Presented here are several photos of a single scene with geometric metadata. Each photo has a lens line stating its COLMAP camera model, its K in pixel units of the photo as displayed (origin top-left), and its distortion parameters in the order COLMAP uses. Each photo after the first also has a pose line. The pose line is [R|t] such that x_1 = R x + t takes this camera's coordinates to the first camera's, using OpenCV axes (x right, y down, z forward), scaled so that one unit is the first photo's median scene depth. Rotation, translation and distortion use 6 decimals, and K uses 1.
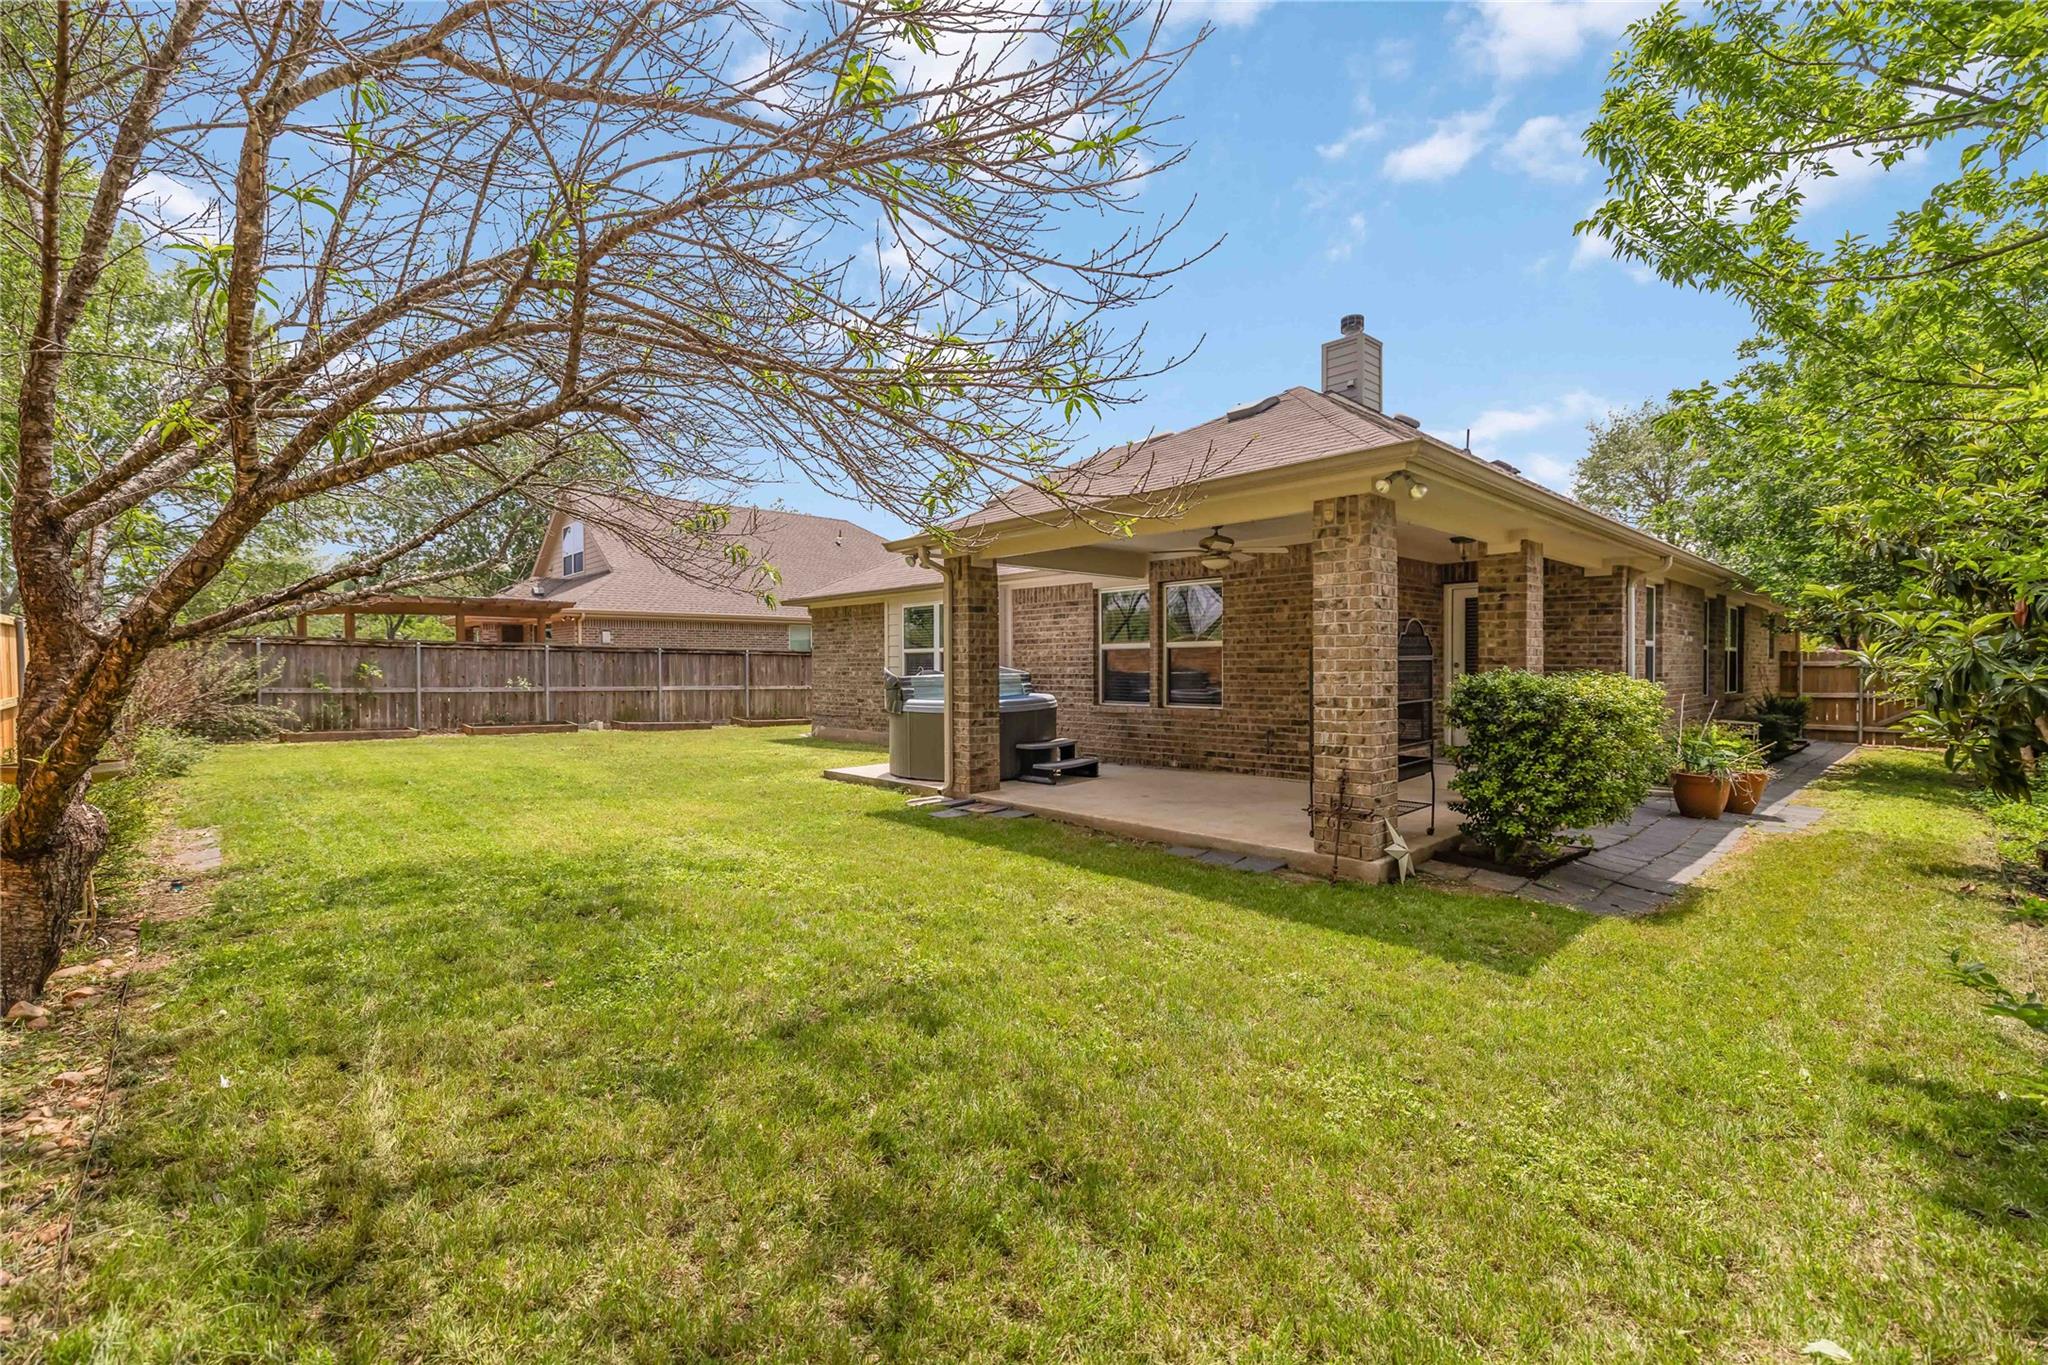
lens RADIAL K [[859.3, 0, 1008.2], [0, 859.3, 672.4], [0, 0, 1]] dist [0.001644, 0.000313]
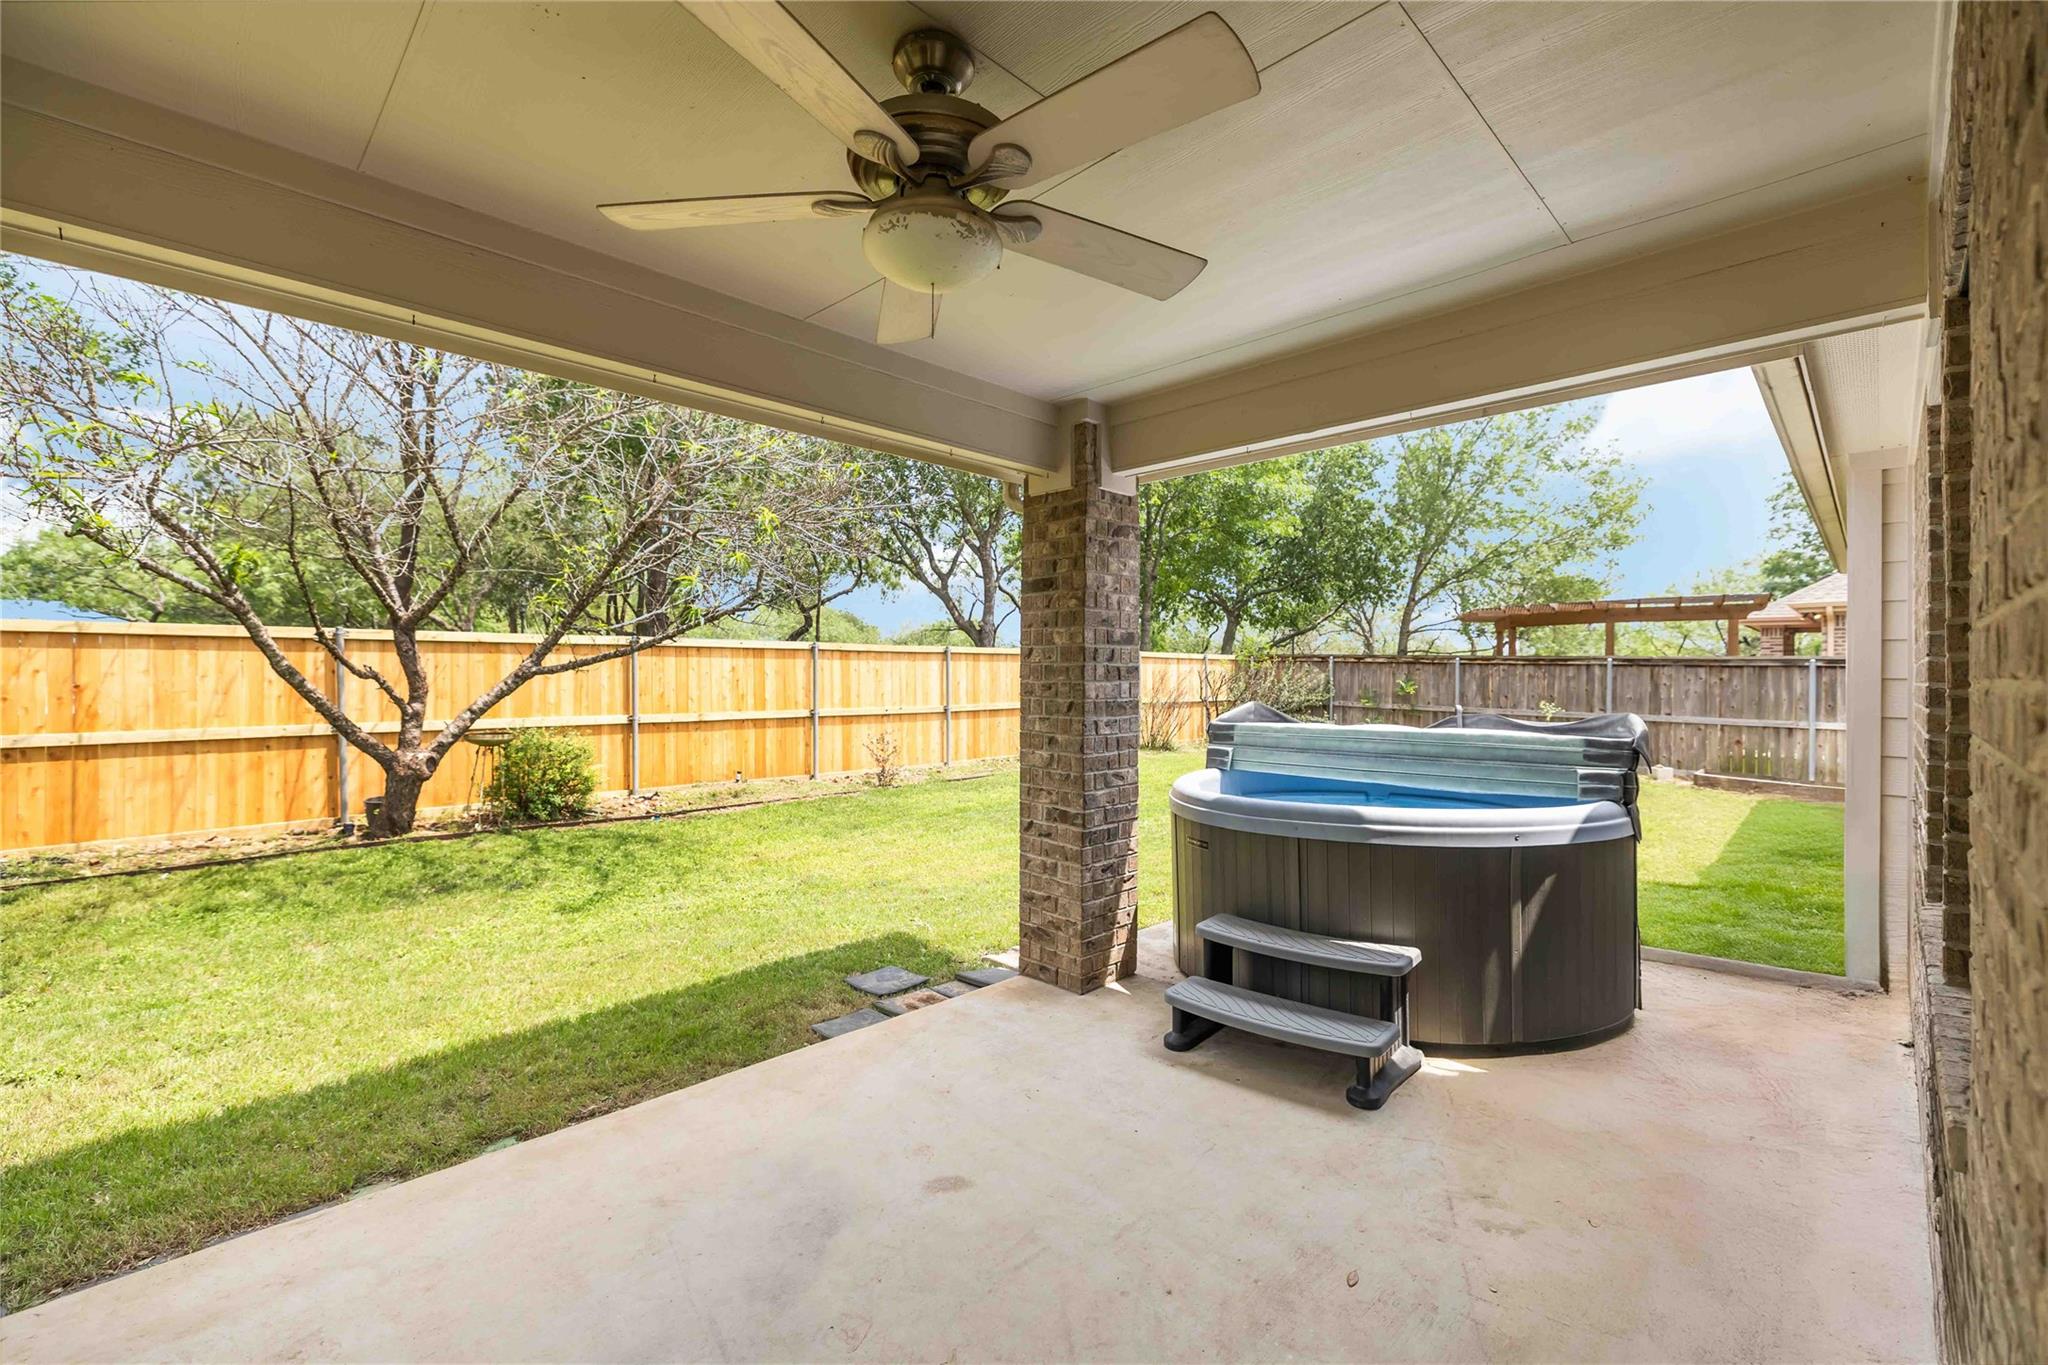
lens RADIAL K [[859.3, 0, 1008.2], [0, 859.3, 672.4], [0, 0, 1]] dist [0.001644, 0.000313]
pose [[0.039708, 0.002245, -0.999209, 0.322051], [-0.014334, 0.999896, 0.001677, -0.020763], [0.999109, 0.014256, 0.039736, 0.731308]]
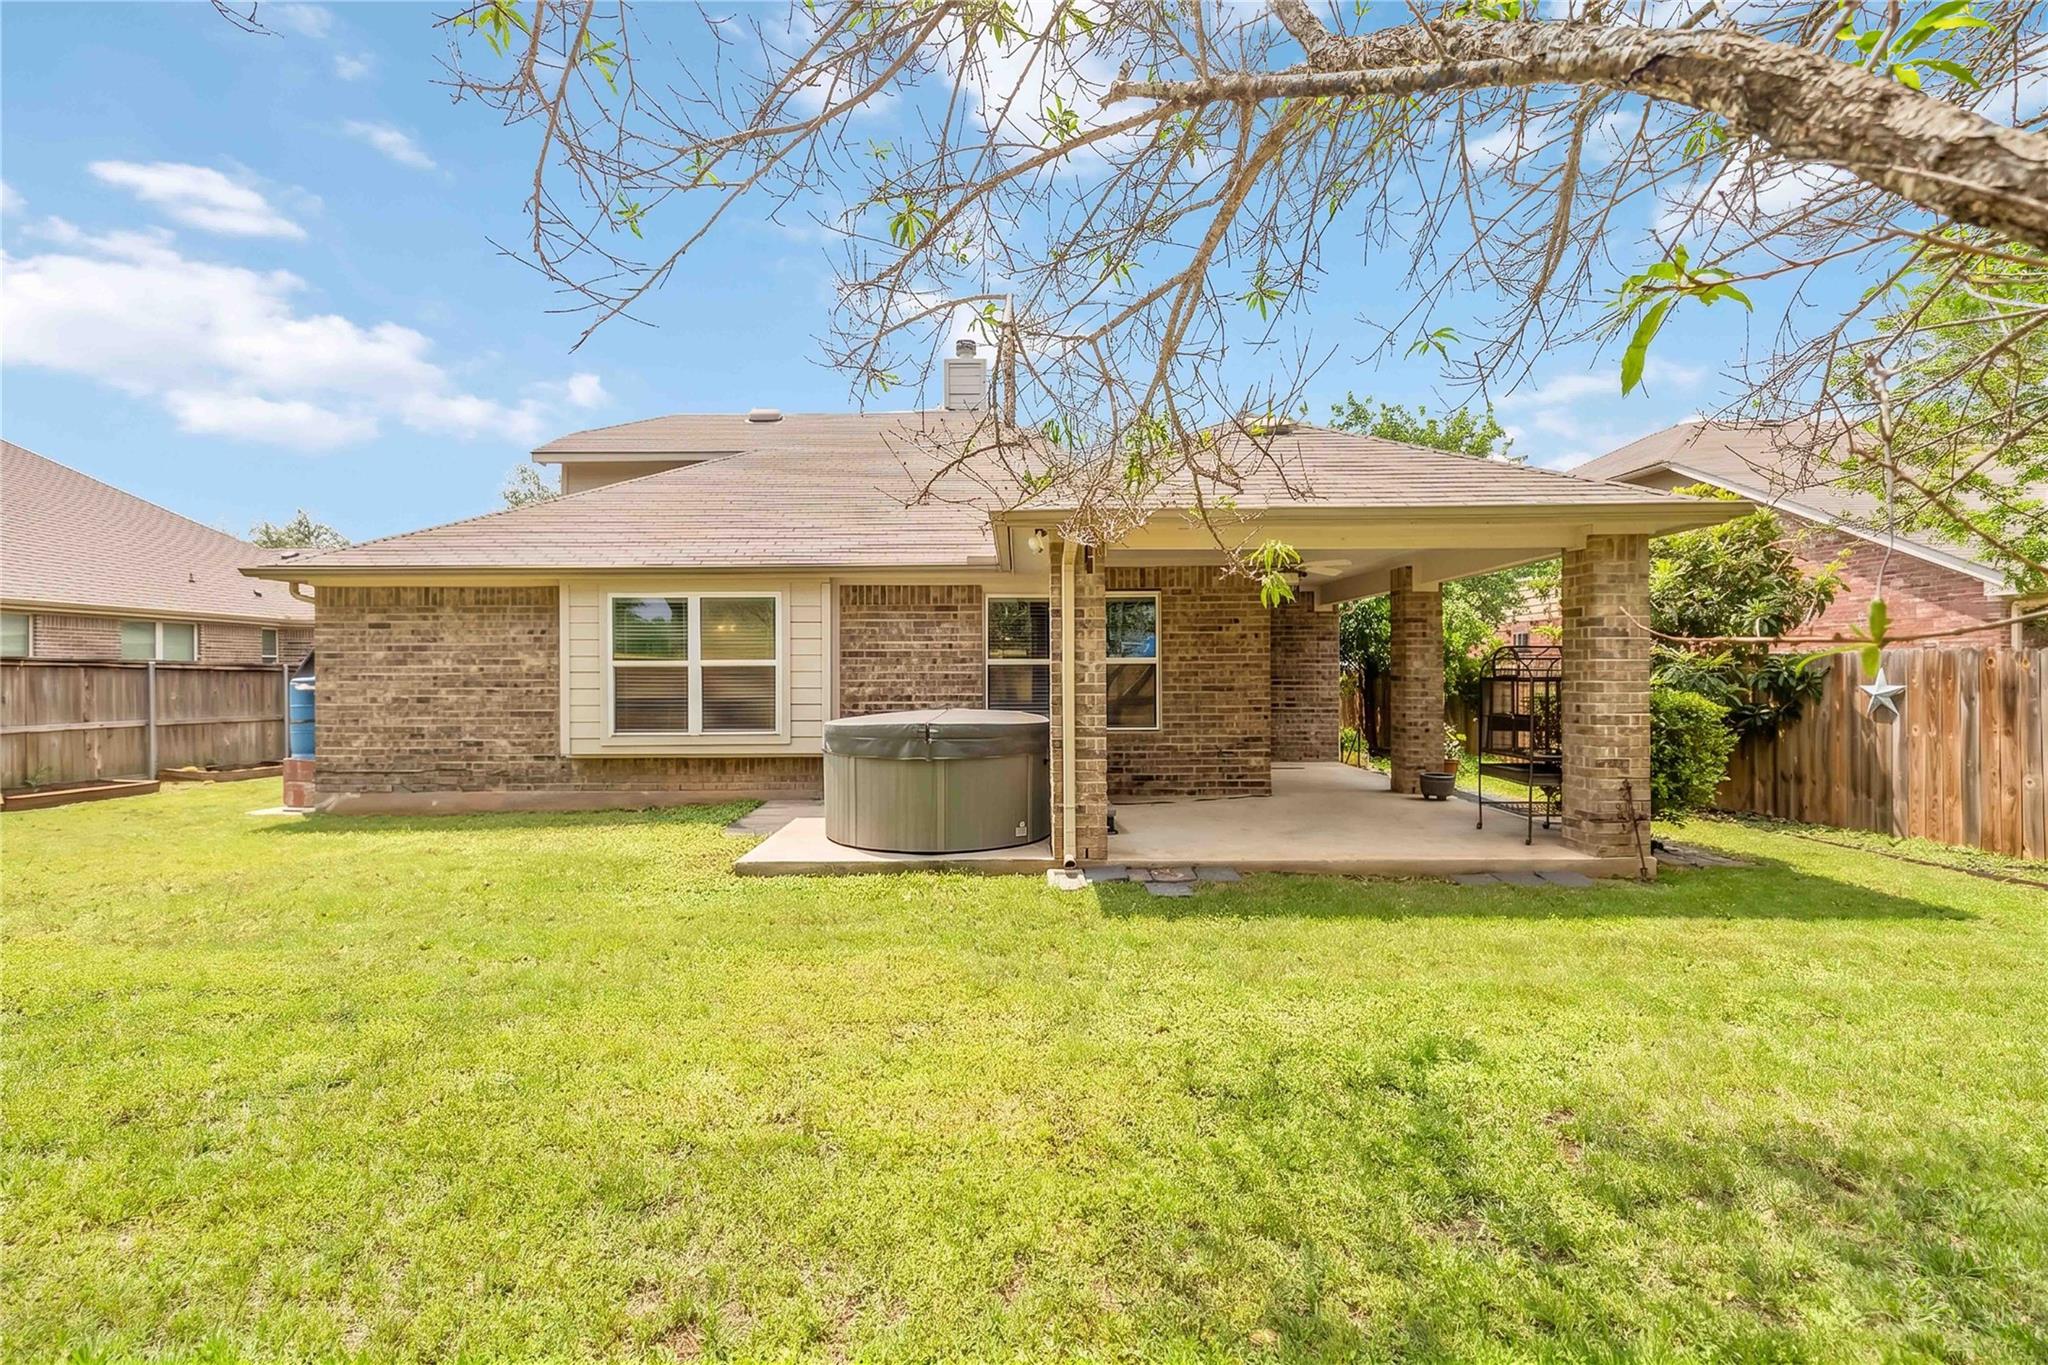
lens RADIAL K [[859.3, 0, 1008.2], [0, 859.3, 672.4], [0, 0, 1]] dist [0.001644, 0.000313]
pose [[0.673715, -0.000079, 0.738991, -0.498137], [0.009446, 0.999919, -0.008505, -0.012398], [-0.738931, 0.012711, 0.673661, 0.420637]]
